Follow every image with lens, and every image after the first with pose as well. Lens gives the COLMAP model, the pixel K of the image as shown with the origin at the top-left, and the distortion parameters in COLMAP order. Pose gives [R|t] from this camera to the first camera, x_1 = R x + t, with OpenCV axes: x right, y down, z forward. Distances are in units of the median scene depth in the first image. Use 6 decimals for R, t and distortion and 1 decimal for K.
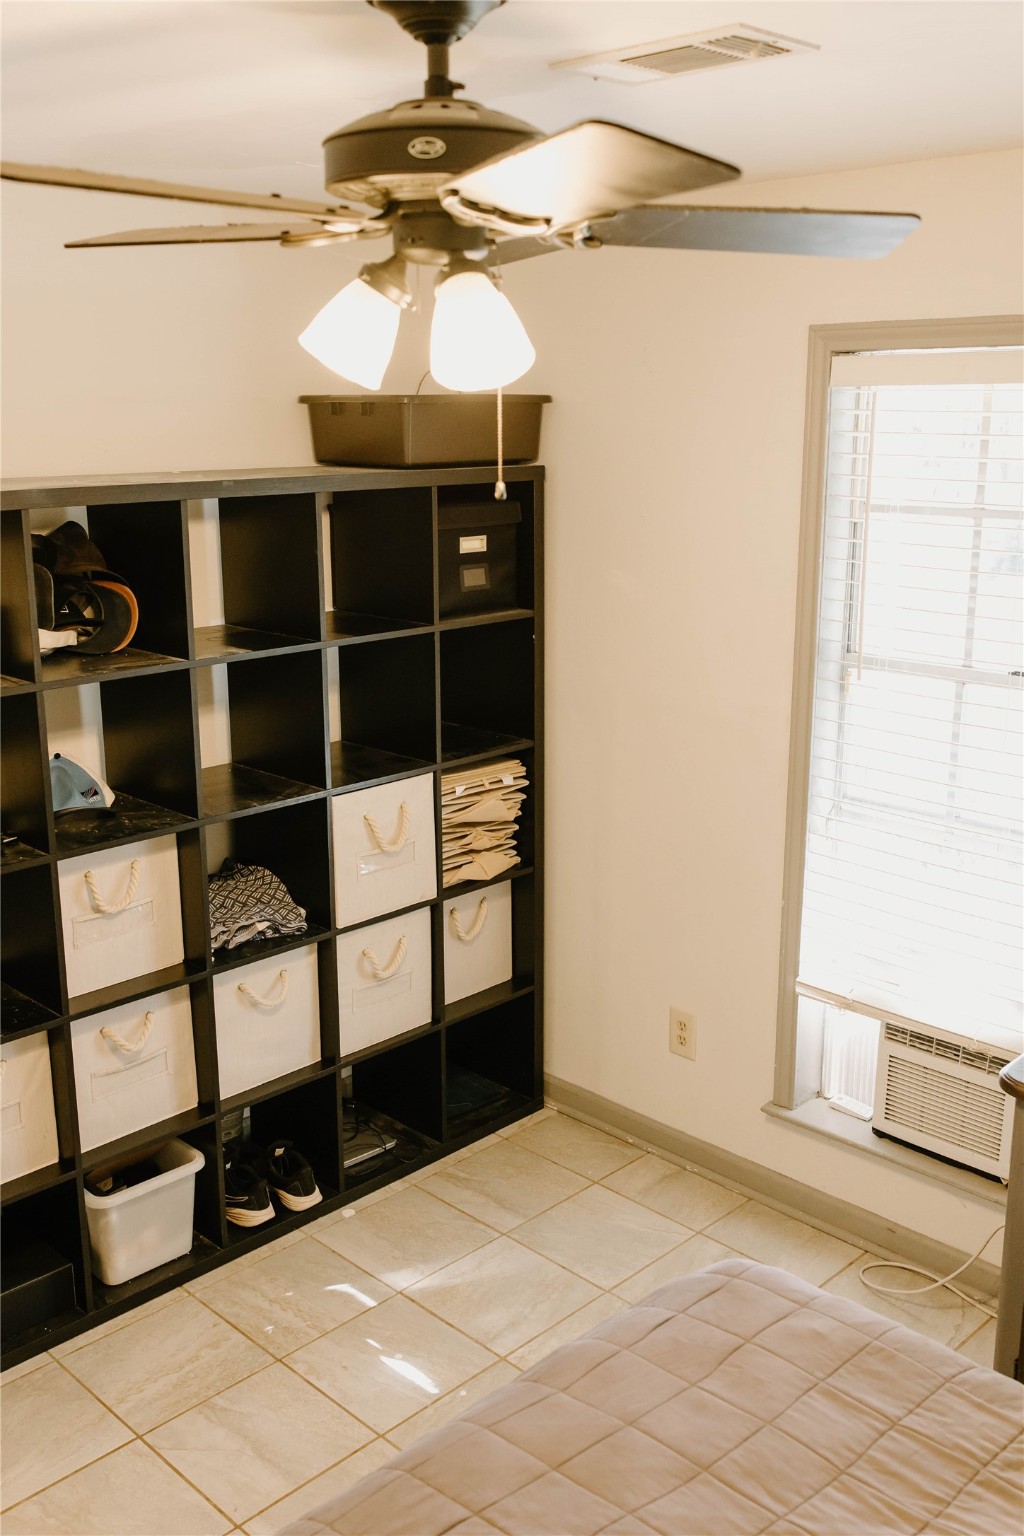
lens RADIAL K [[1457.6, 0, 517.4], [0, 1457.6, 763.5], [0, 0, 1]] dist [-0.002738, 0.000000]
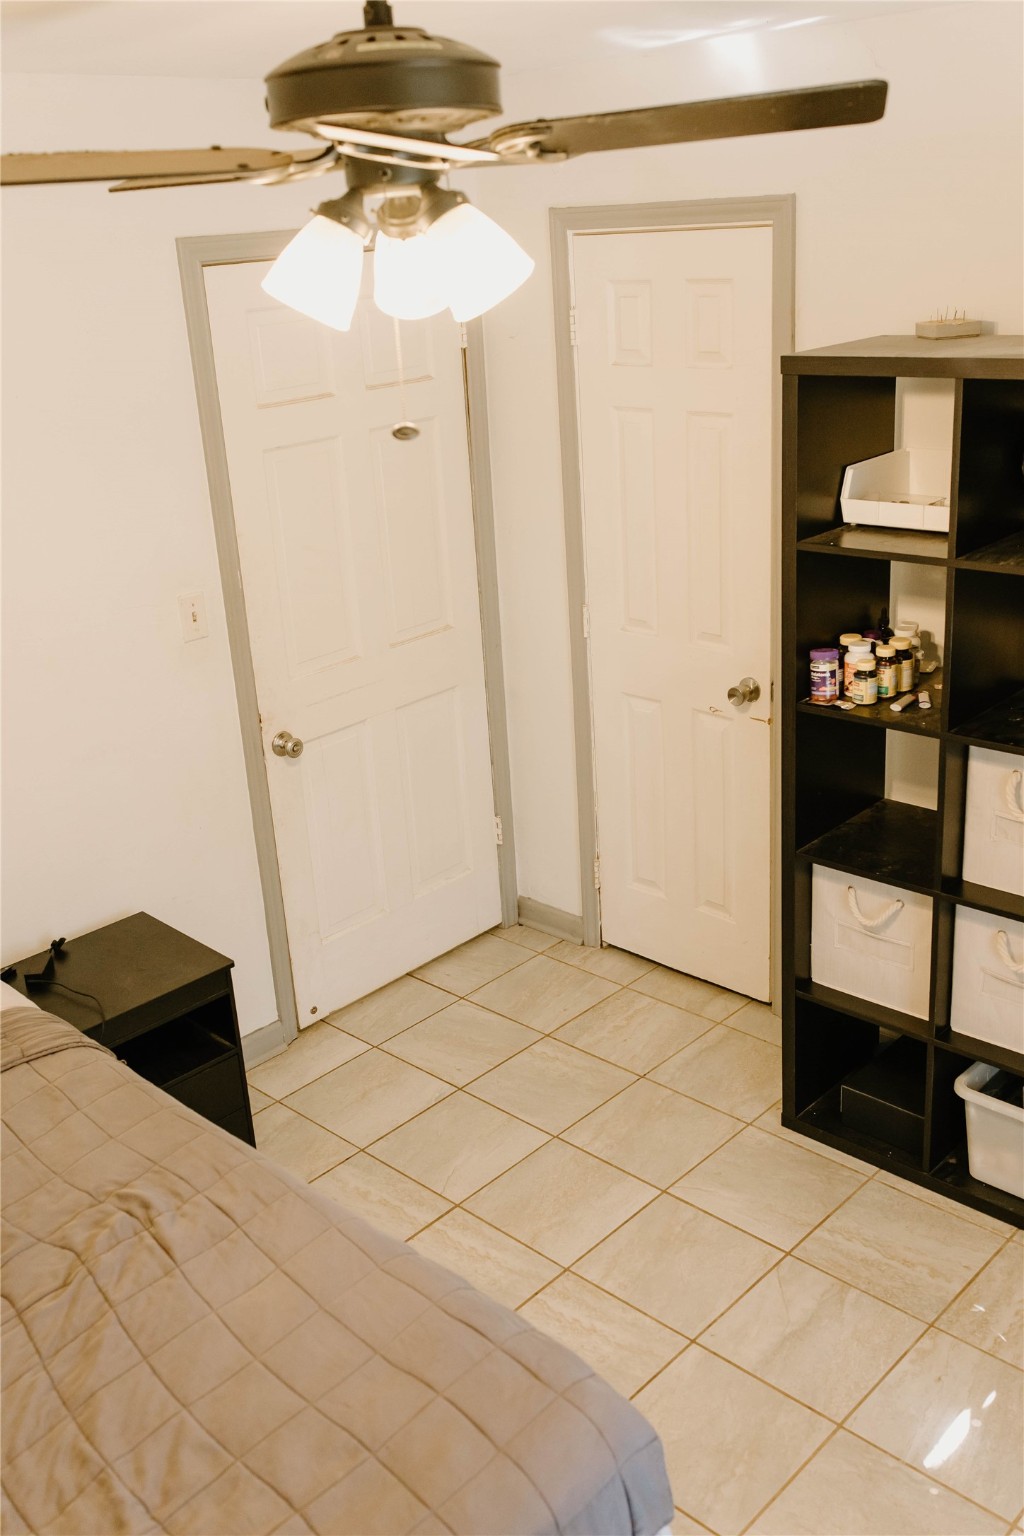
lens RADIAL K [[1457.6, 0, 518.2], [0, 1457.6, 770.9], [0, 0, 1]] dist [-0.002738, 0.000000]
pose [[0.020210, 0.357114, -0.933842, 0.585962], [-0.189704, 0.918435, 0.347117, -0.194395], [0.981633, 0.170138, 0.086308, 0.609284]]
